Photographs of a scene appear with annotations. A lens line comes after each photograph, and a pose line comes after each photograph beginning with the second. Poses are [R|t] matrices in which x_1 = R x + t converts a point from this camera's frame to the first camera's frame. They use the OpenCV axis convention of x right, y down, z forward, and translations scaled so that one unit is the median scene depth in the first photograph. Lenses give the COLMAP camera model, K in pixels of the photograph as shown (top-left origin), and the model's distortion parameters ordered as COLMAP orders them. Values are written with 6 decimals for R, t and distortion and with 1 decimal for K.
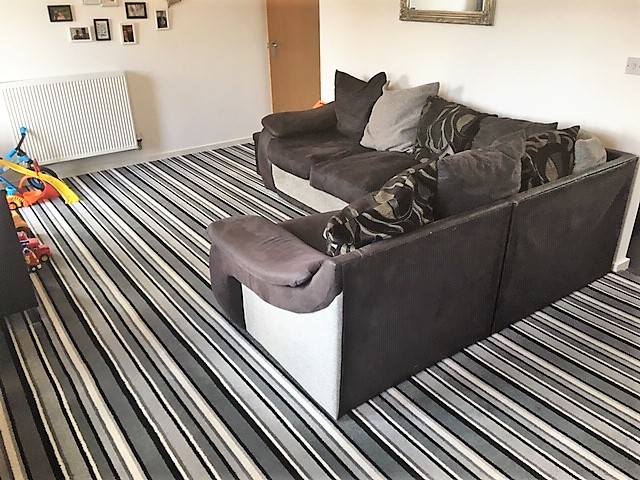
lens RADIAL K [[536.3, 0, 322.2], [0, 536.3, 243.0], [0, 0, 1]] dist [0.060377, -0.086761]
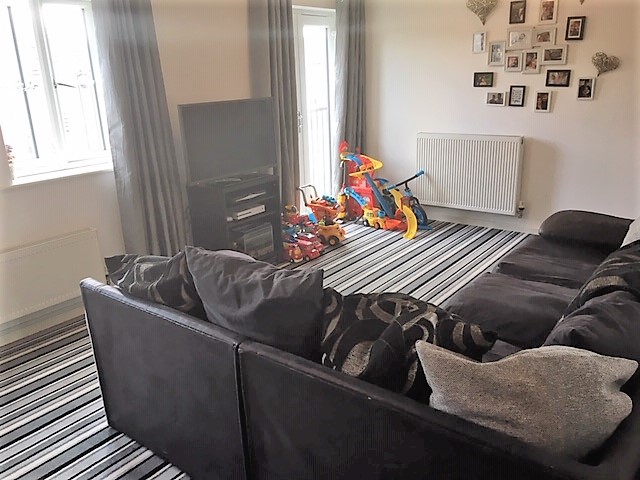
lens RADIAL K [[536.3, 0, 318.1], [0, 536.3, 238.1], [0, 0, 1]] dist [0.060377, -0.086761]
pose [[0.266971, 0.291635, -0.918518, 0.491099], [-0.392394, 0.903422, 0.172791, -0.180494], [0.880201, 0.314291, 0.355623, 0.392668]]
